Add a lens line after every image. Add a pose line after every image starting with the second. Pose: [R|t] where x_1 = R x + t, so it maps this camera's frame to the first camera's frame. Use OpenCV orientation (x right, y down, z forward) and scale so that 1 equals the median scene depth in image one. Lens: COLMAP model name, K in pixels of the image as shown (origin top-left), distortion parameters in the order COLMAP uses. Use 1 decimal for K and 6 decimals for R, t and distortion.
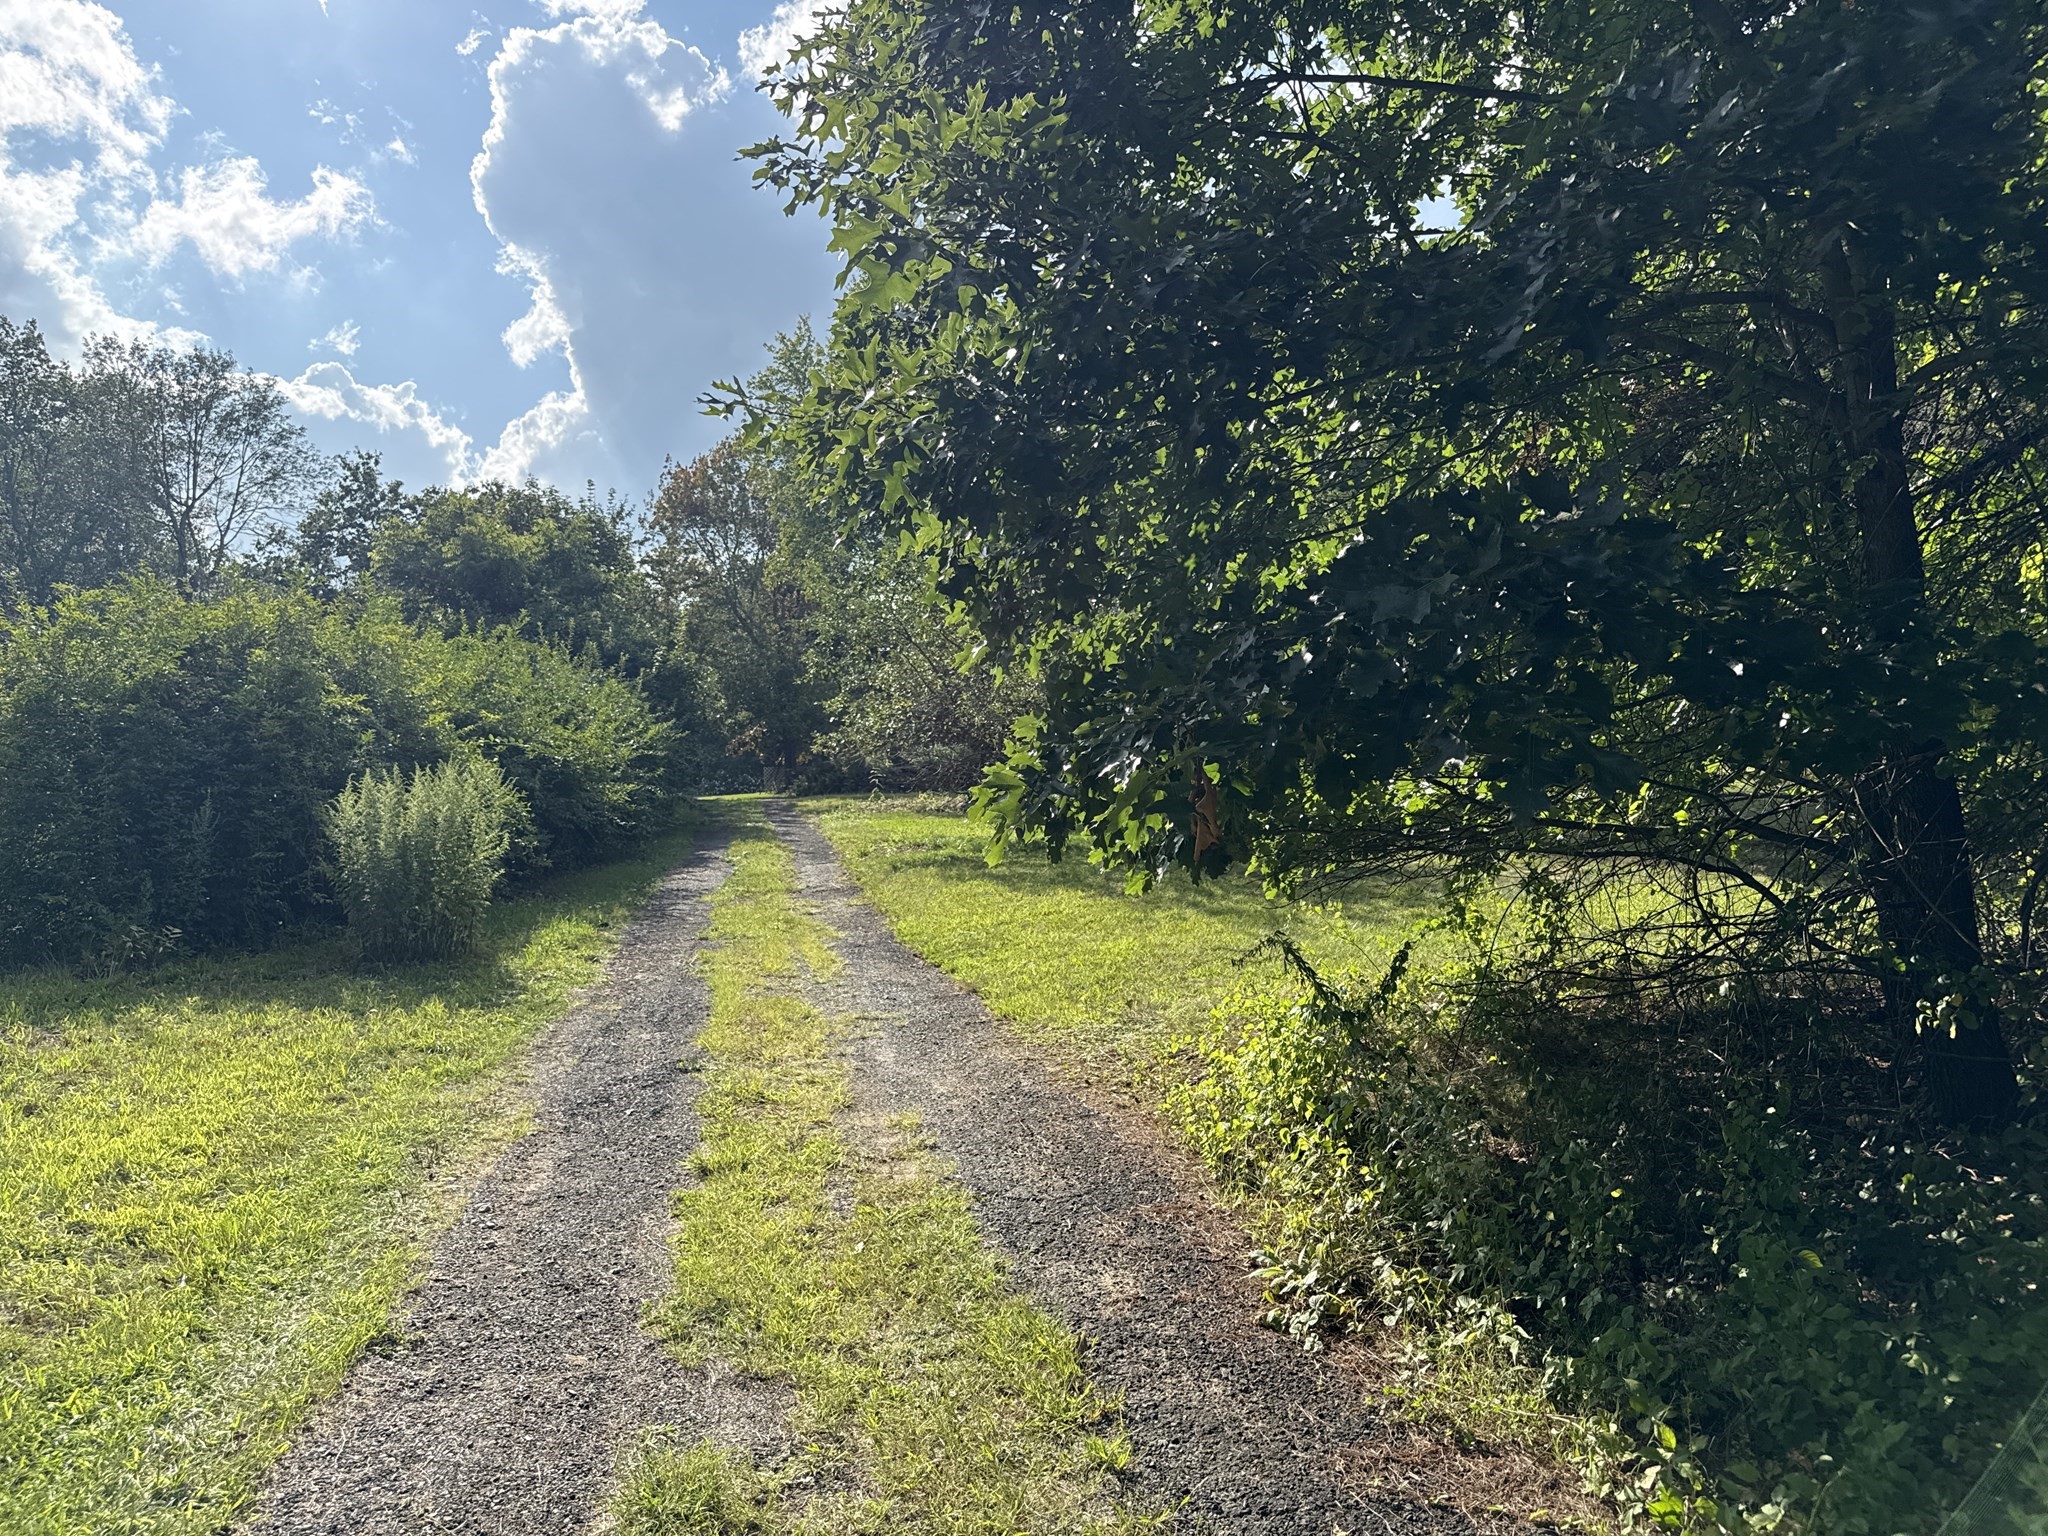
lens RADIAL K [[1427.6, 0, 1026.7], [0, 1427.6, 769.2], [0, 0, 1]] dist [-0.010160, -0.003685]
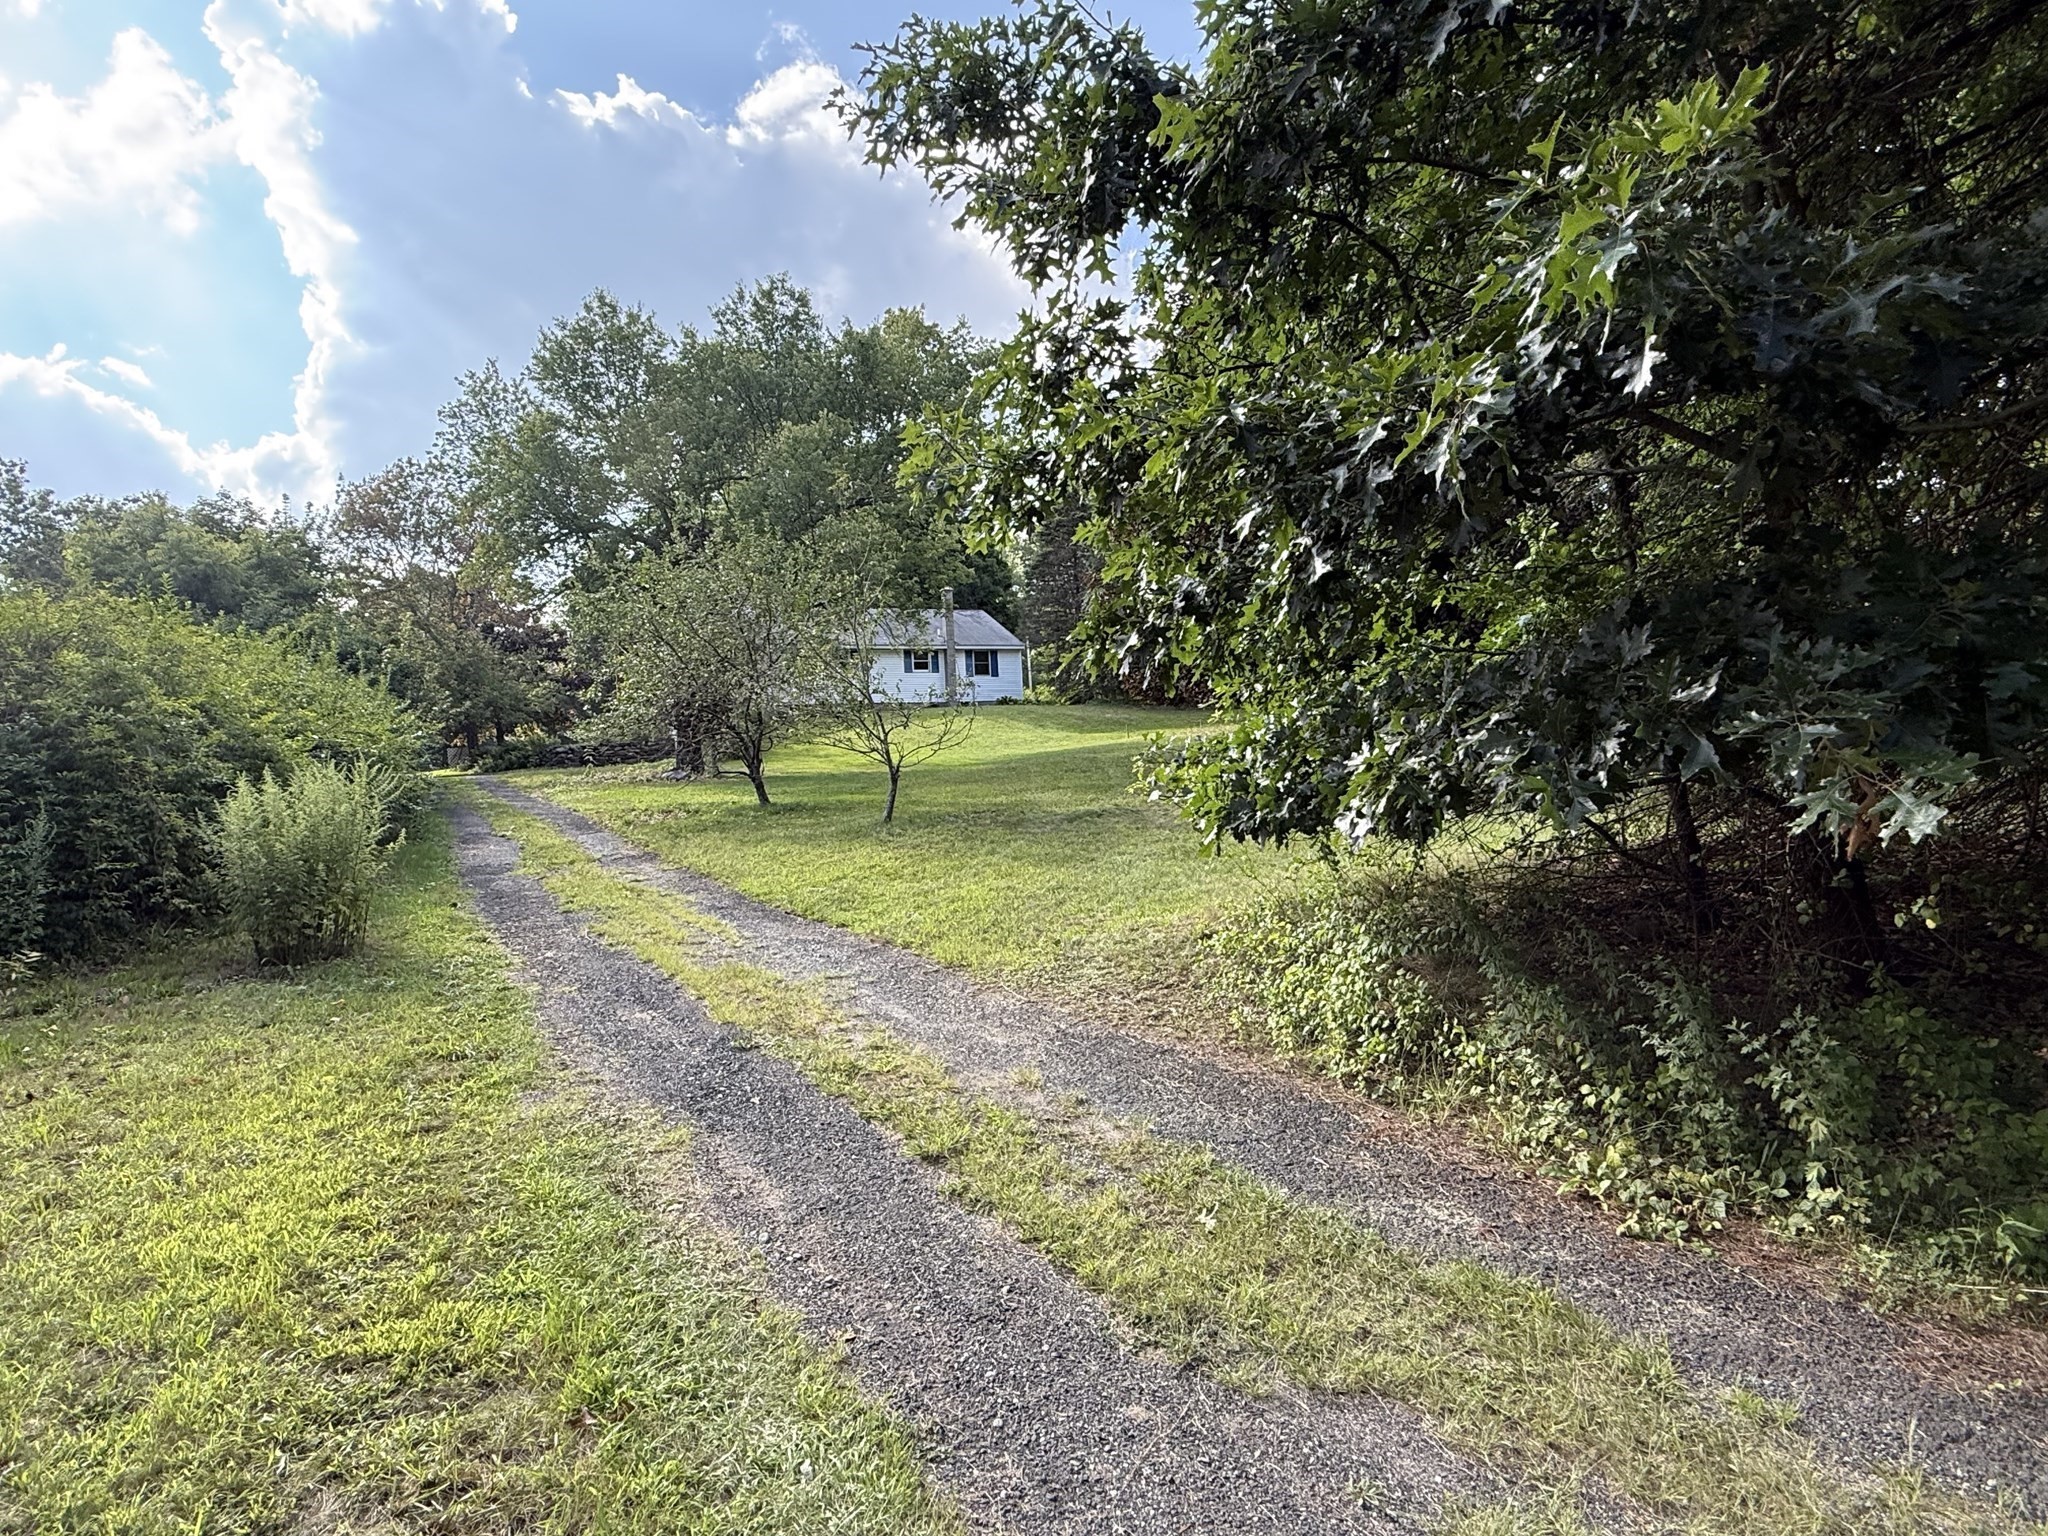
lens RADIAL K [[1089.5, 0, 1022.1], [0, 1089.5, 768.6], [0, 0, 1]] dist [-0.006753, -0.001524]
pose [[0.952124, -0.040075, 0.303075, -0.085035], [0.030466, 0.998874, 0.036366, -0.007034], [-0.304191, -0.025392, 0.952273, 0.053881]]
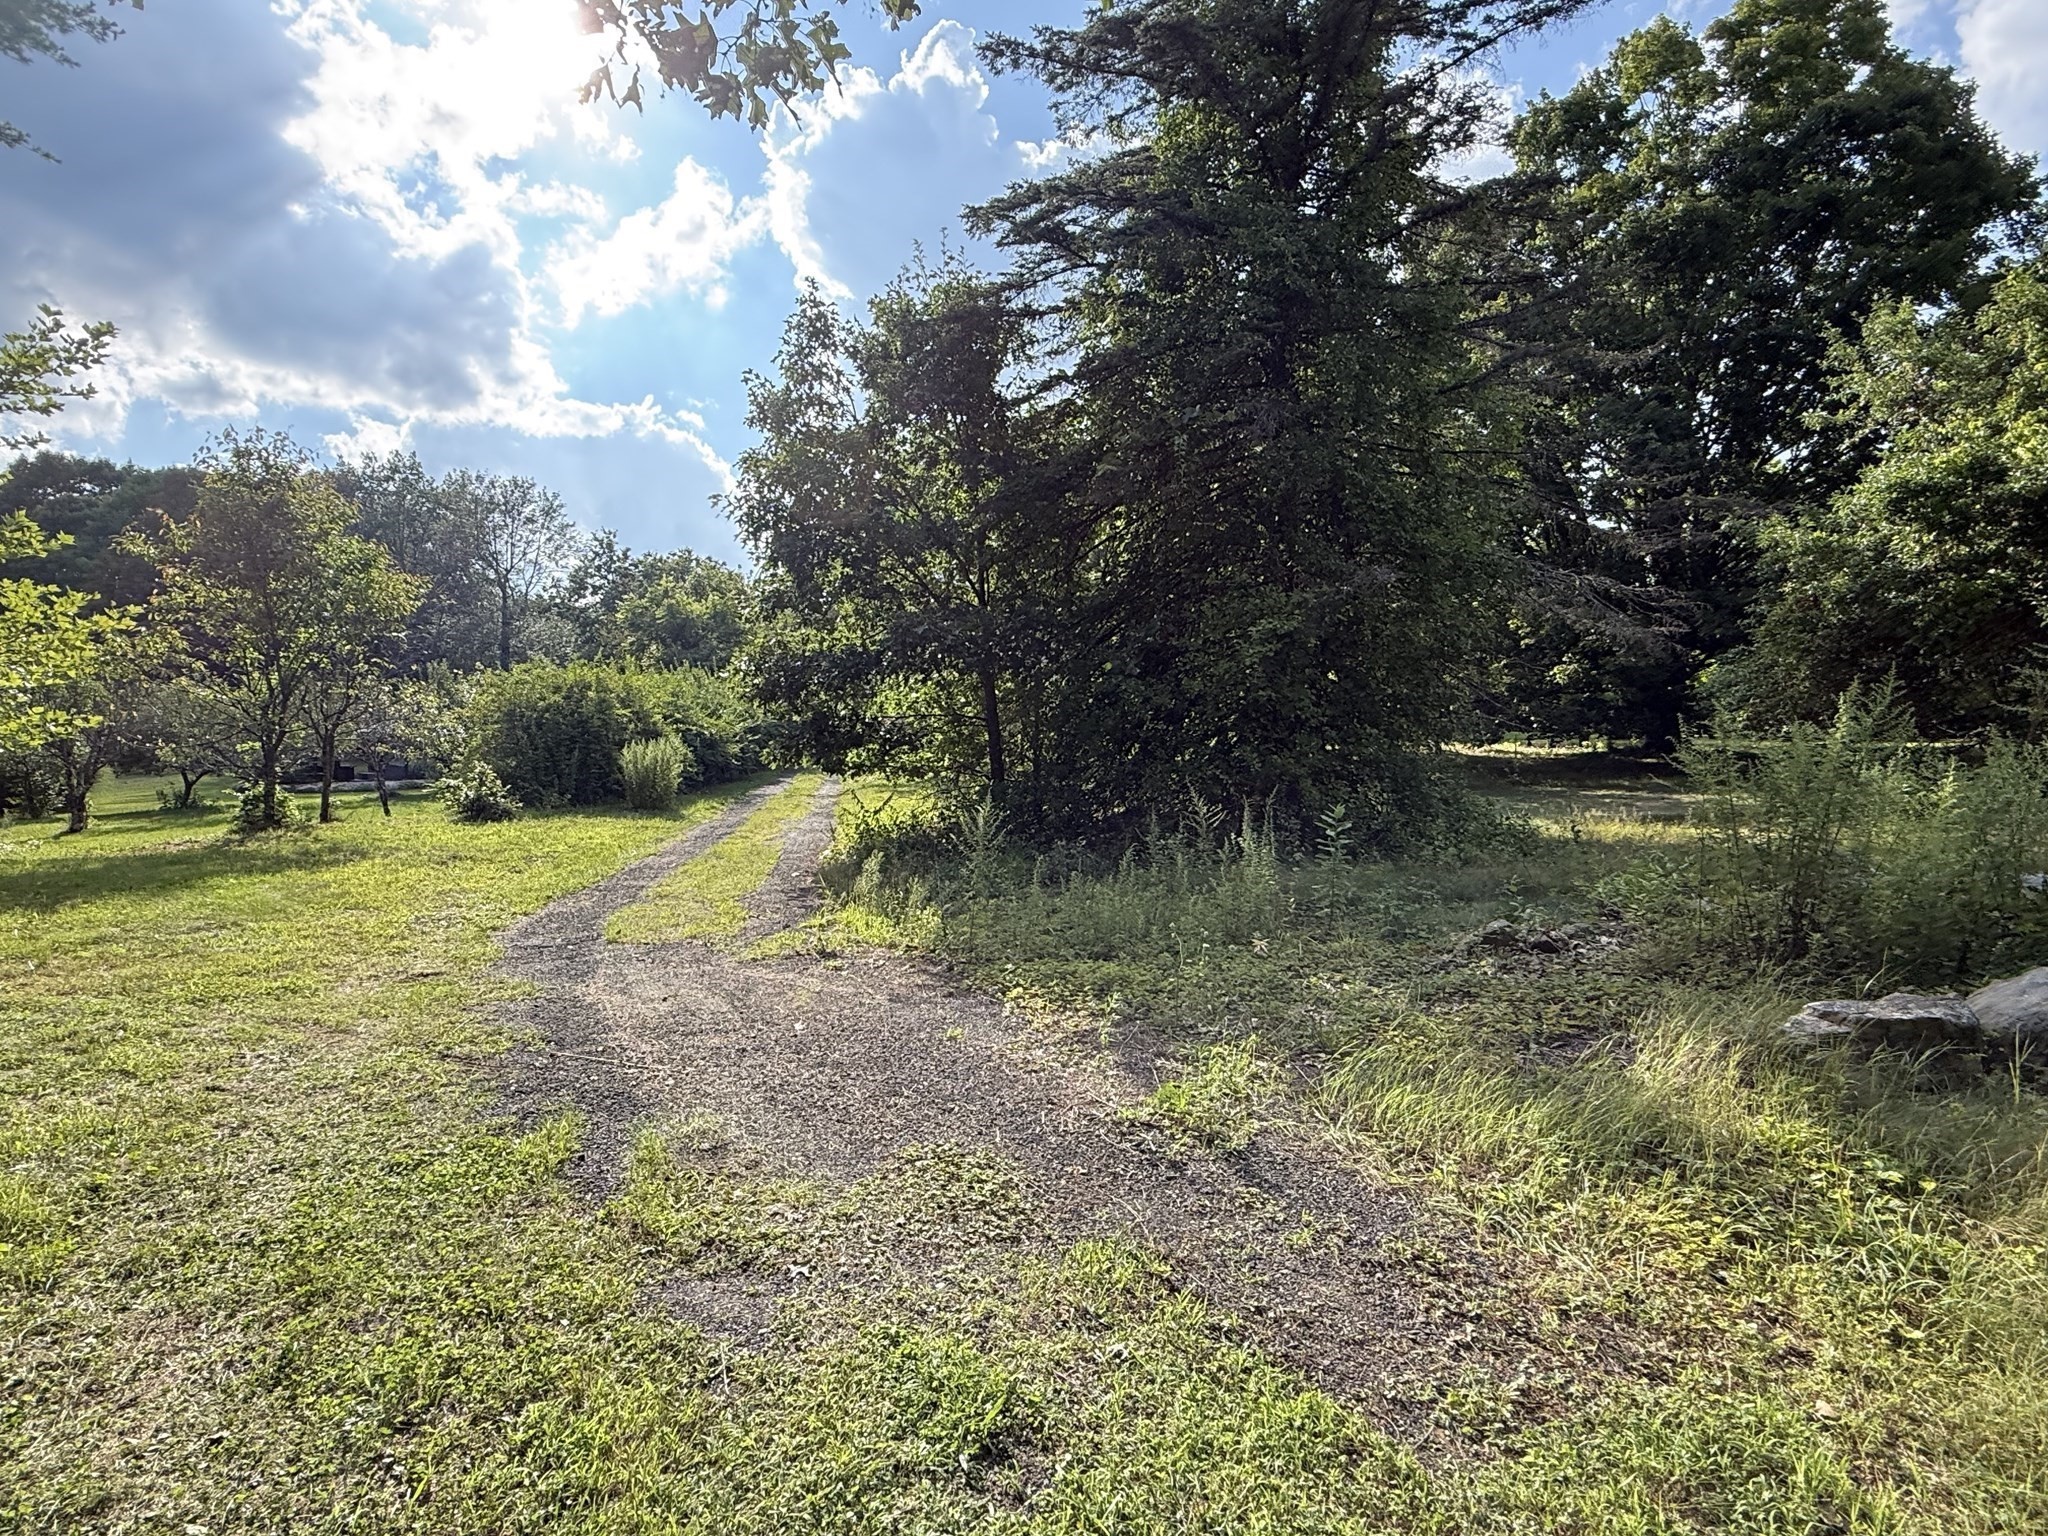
lens RADIAL K [[1089.5, 0, 1022.8], [0, 1089.5, 766.6], [0, 0, 1]] dist [-0.006753, -0.001524]
pose [[0.998033, 0.028105, -0.056046, 0.201490], [-0.026143, 0.999030, 0.035436, -0.021291], [0.056988, -0.033901, 0.997799, -0.523358]]
